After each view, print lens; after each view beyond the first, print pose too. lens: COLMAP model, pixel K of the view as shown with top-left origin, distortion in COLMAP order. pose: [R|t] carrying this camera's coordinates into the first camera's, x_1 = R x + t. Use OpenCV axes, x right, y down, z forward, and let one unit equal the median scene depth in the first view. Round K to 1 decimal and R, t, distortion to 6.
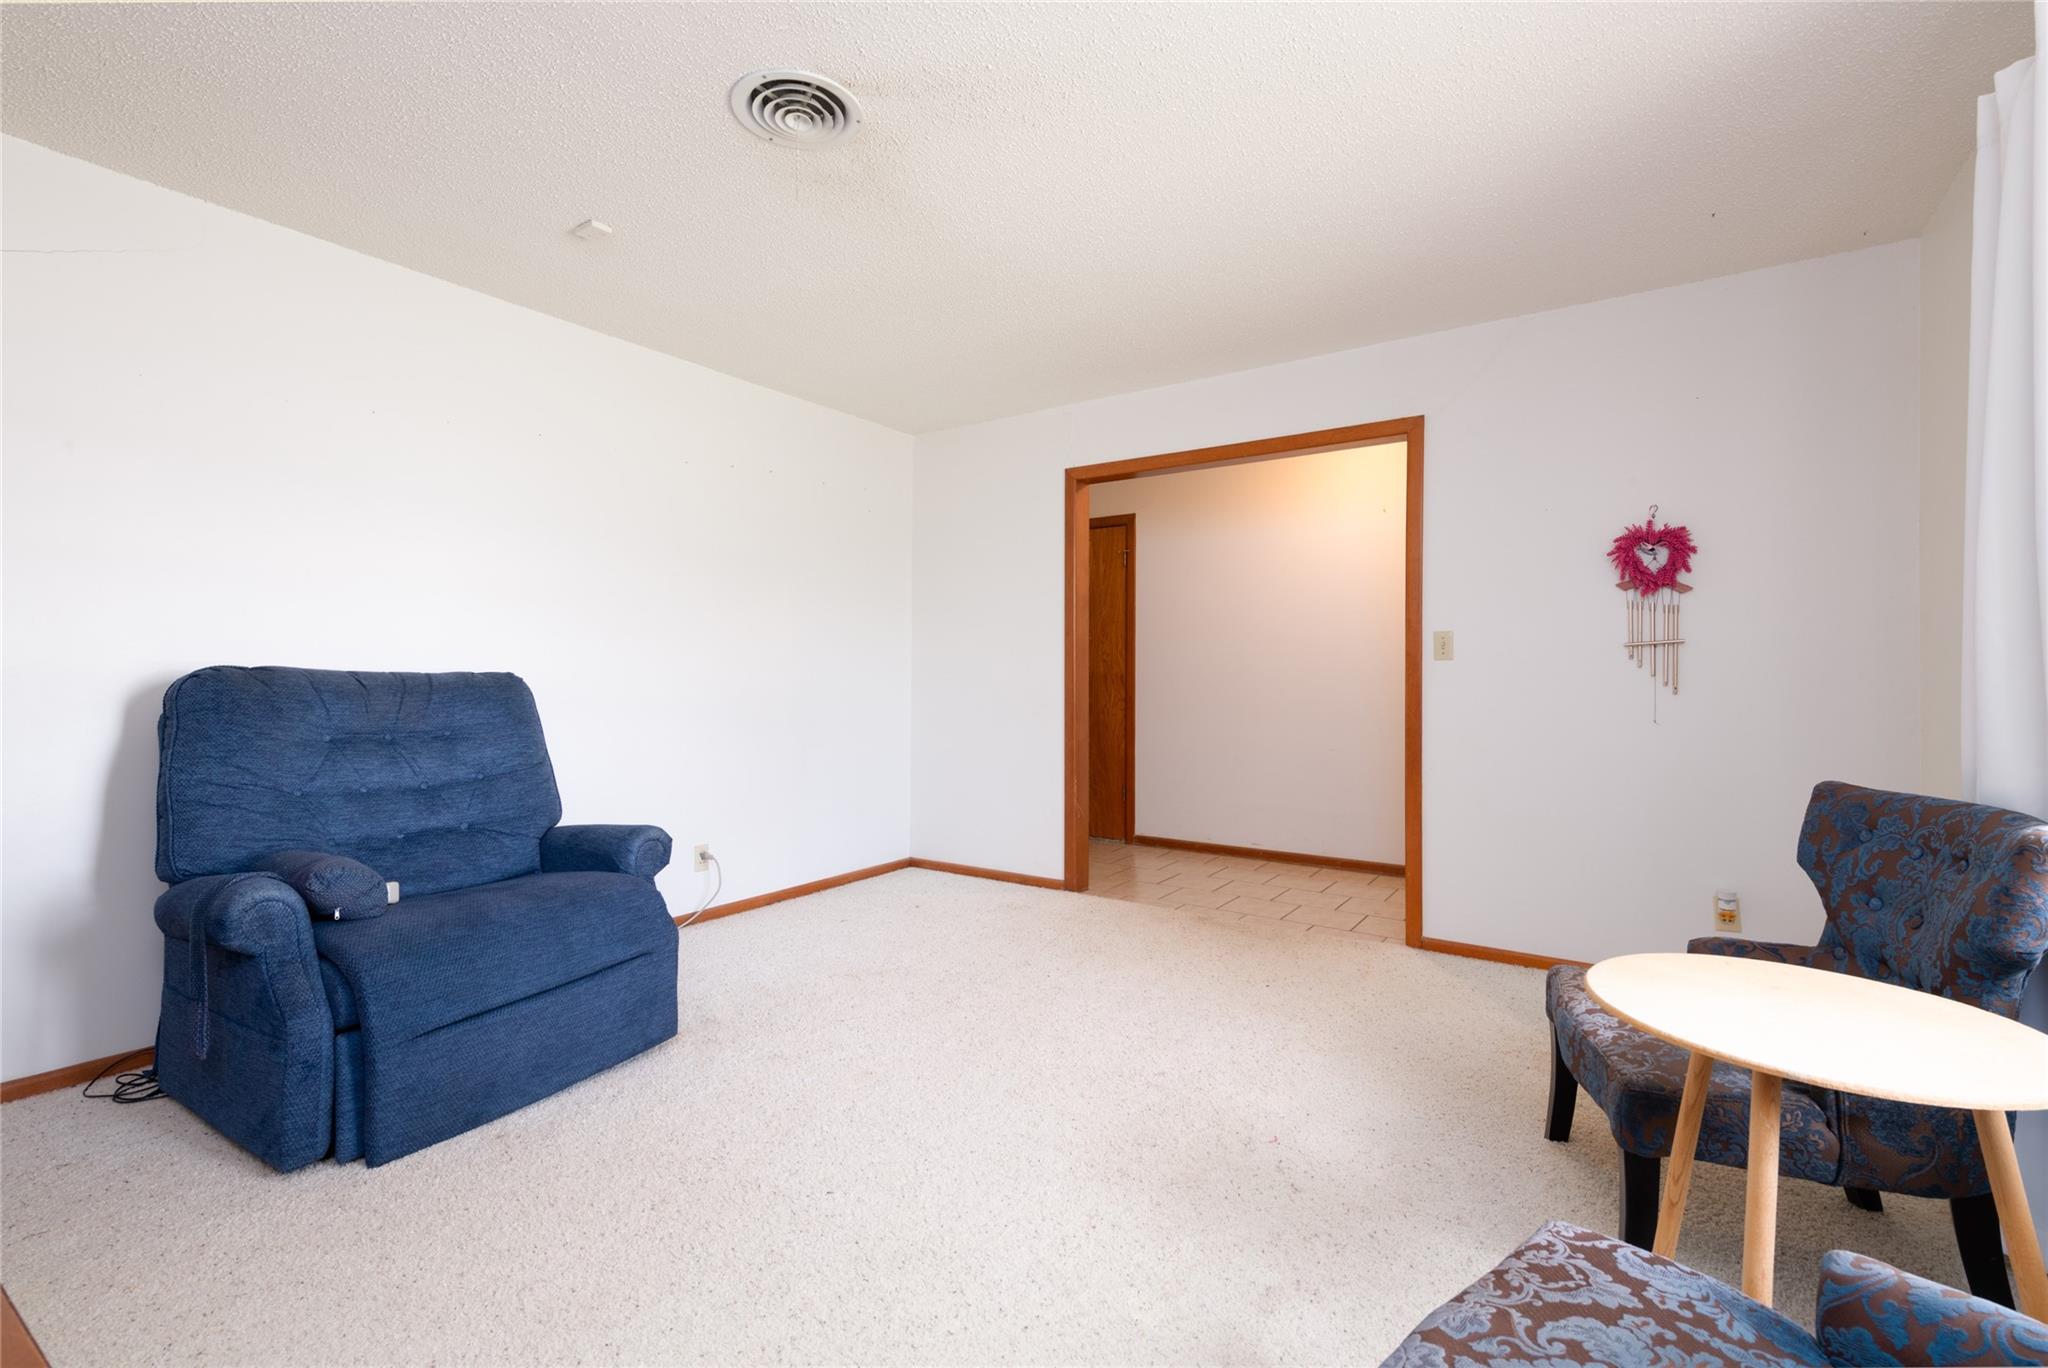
lens RADIAL K [[890.9, 0, 1023.4], [0, 890.9, 692.5], [0, 0, 1]] dist [0.002843, 0.000087]
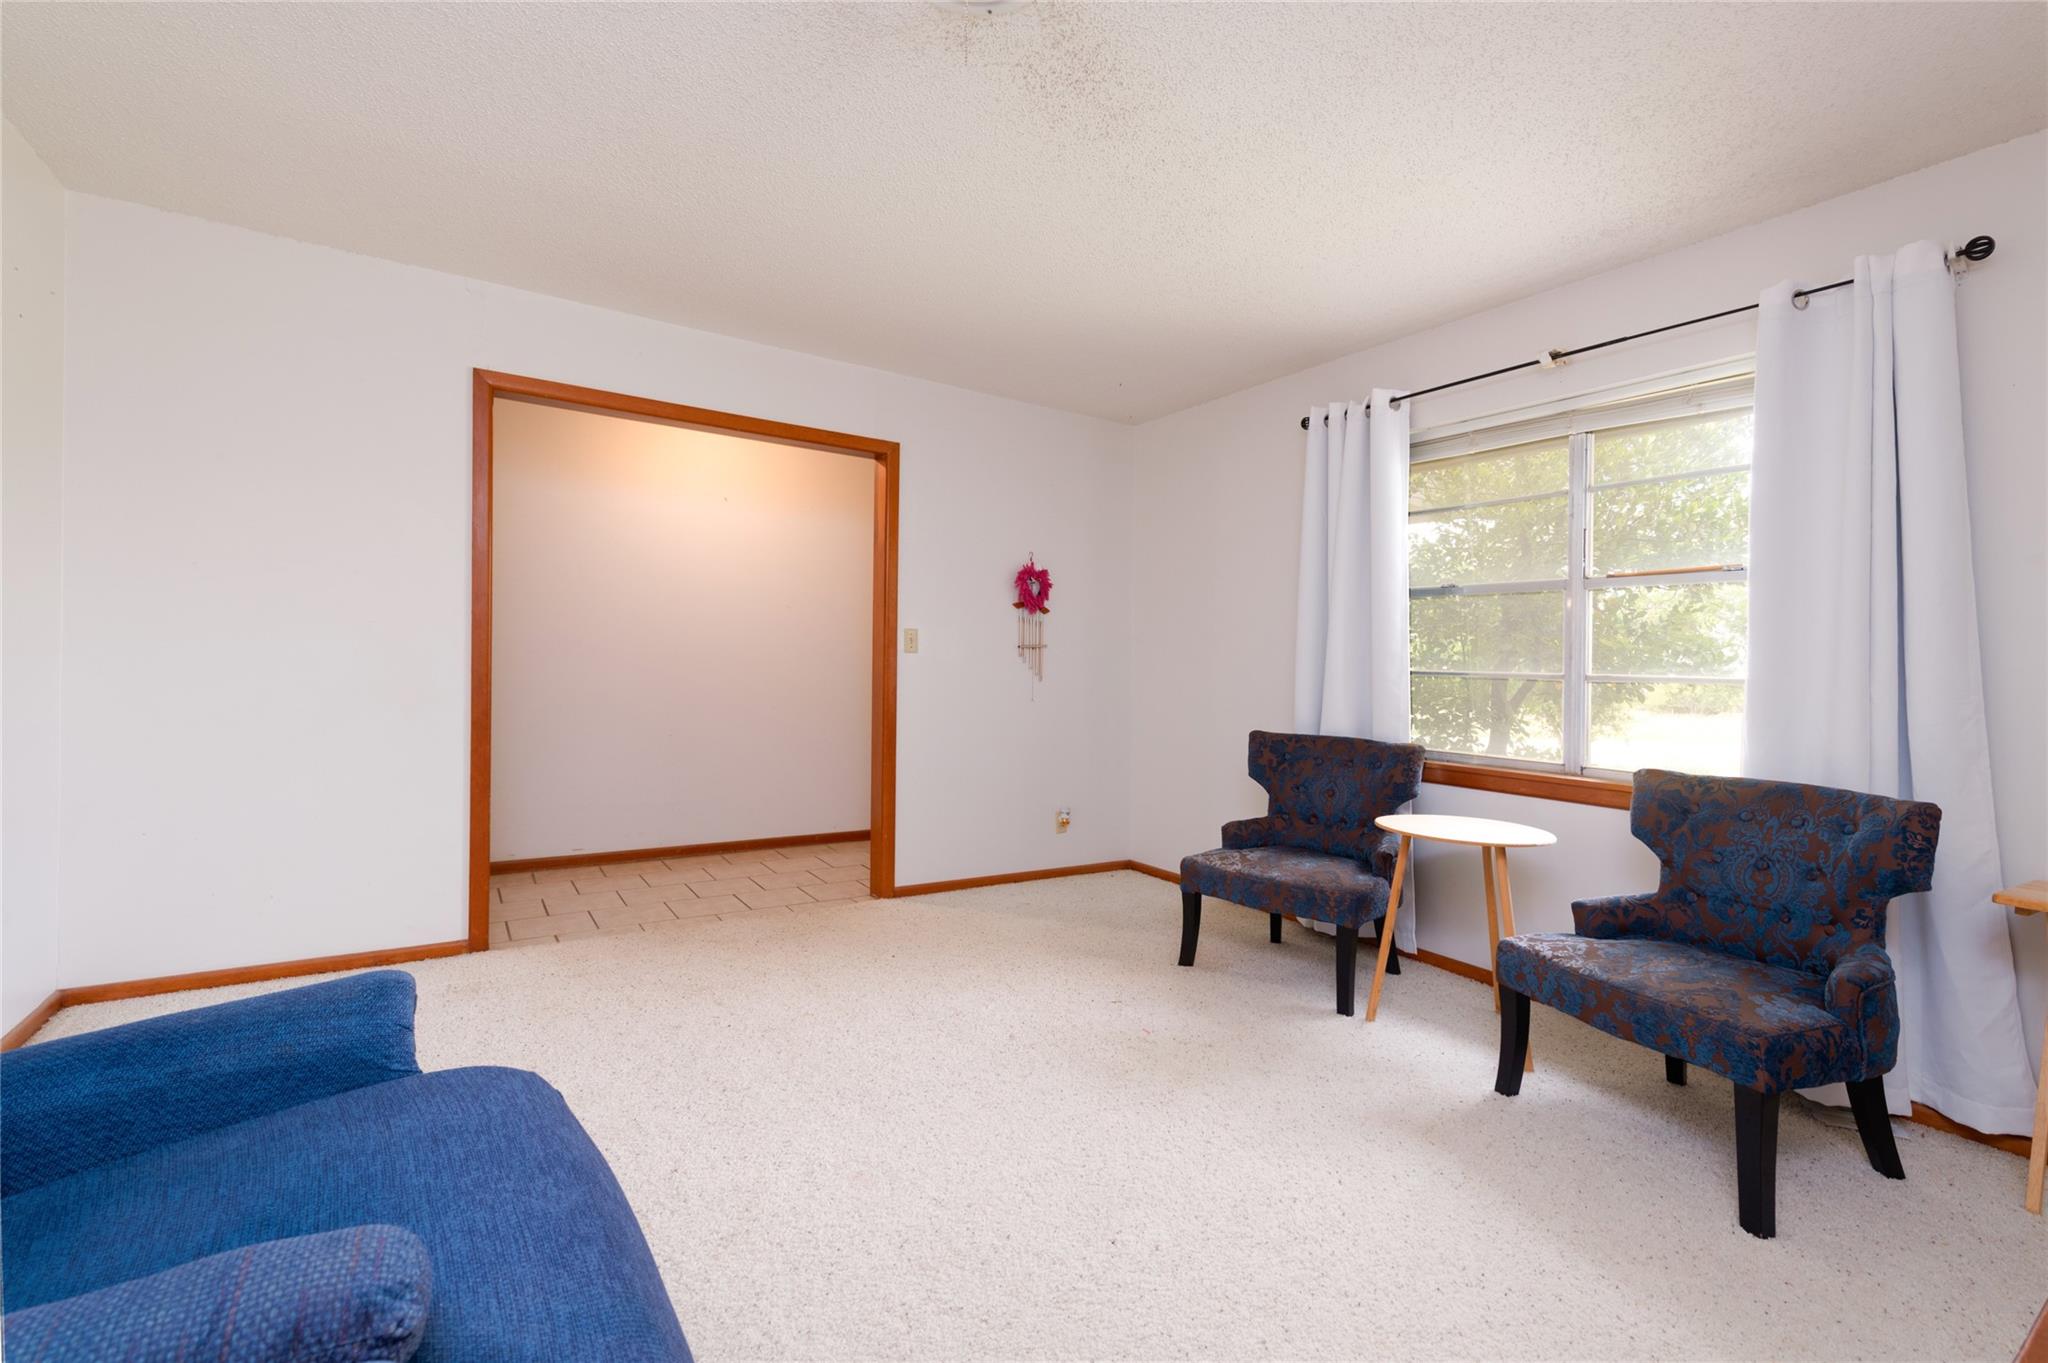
lens RADIAL K [[890.9, 0, 1028.5], [0, 890.9, 672.5], [0, 0, 1]] dist [0.002843, 0.000087]
pose [[0.373767, -0.006290, 0.927501, -0.644102], [-0.013417, 0.999836, 0.012188, -0.028974], [-0.927426, -0.017000, 0.373621, 0.444552]]
